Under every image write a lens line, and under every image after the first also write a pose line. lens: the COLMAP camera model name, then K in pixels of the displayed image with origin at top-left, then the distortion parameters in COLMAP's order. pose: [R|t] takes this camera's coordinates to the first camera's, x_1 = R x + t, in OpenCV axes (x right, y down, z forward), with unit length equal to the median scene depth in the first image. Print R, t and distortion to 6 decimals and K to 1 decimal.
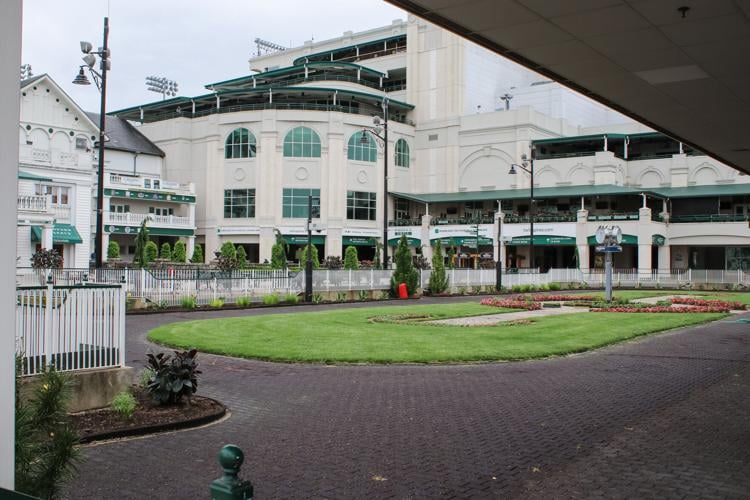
lens RADIAL K [[750.9, 0, 375.0], [0, 750.9, 250.0], [0, 0, 1]] dist [-0.110061, 0.031292]
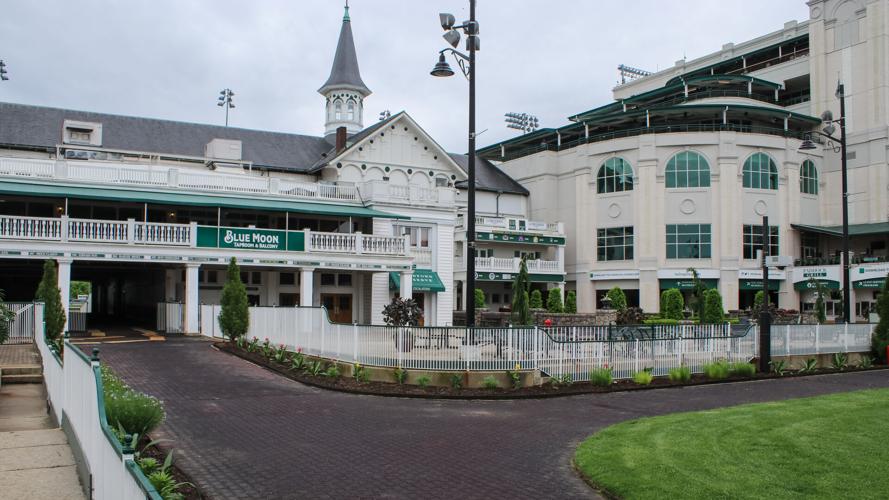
lens RADIAL K [[745.6, 0, 444.2], [0, 745.6, 286.1], [0, 0, 1]] dist [-0.160956, 0.203033]
pose [[0.930583, -0.015976, -0.365732, -0.051607], [0.010409, 0.999798, -0.017189, -0.000215], [0.365933, 0.012189, 0.930561, 0.124240]]
